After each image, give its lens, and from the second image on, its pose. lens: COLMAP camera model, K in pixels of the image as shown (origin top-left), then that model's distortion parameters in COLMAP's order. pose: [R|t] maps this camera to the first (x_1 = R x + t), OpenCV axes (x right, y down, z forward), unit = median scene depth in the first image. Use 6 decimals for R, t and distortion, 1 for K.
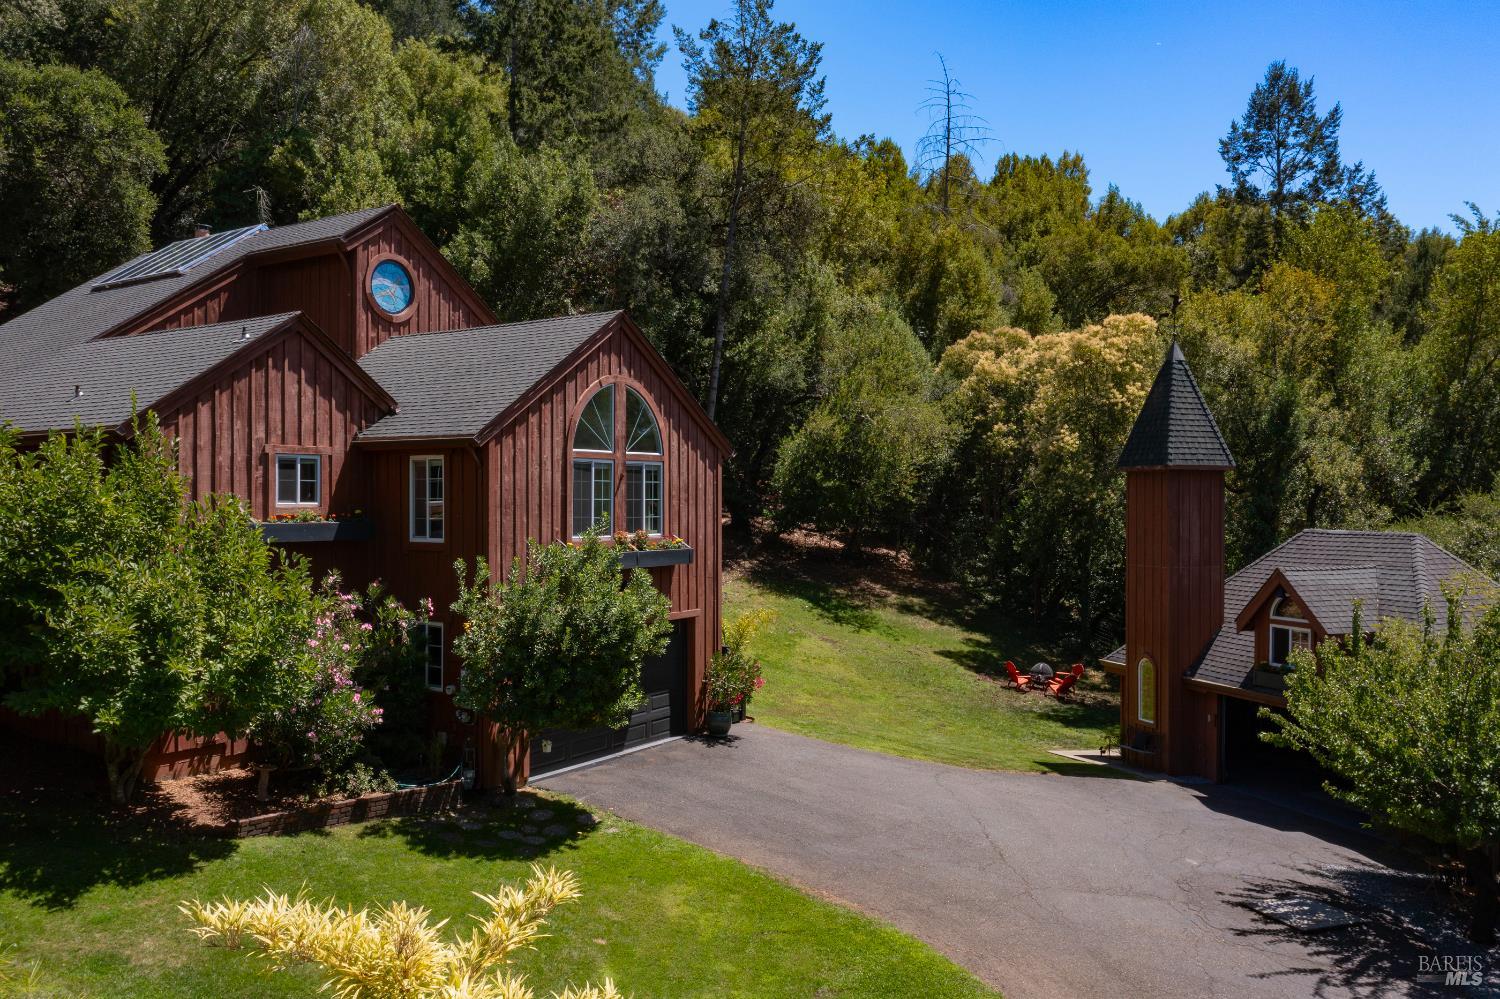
lens RADIAL K [[1209.3, 0, 745.8], [0, 1209.3, 499.8], [0, 0, 1]] dist [-0.023551, 0.029808]
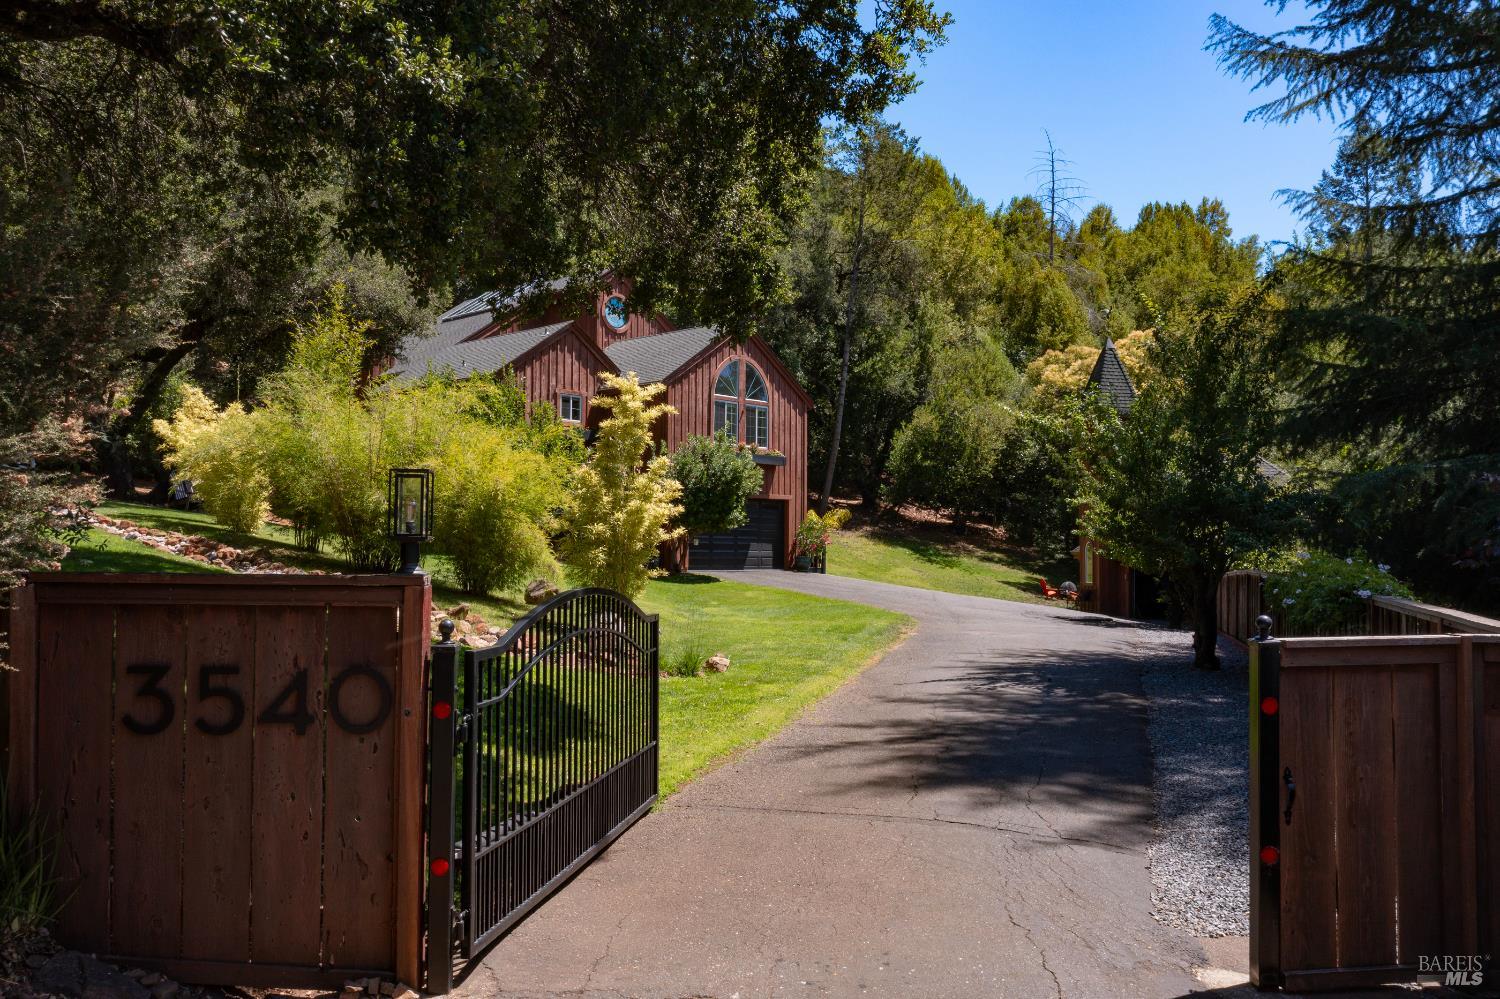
lens RADIAL K [[1209.3, 0, 750.2], [0, 1209.3, 498.9], [0, 0, 1]] dist [-0.023551, 0.029808]
pose [[0.987644, -0.001605, -0.156706, 0.095479], [-0.005235, 0.999051, -0.043231, 0.094610], [0.156627, 0.043517, 0.986699, -0.382354]]
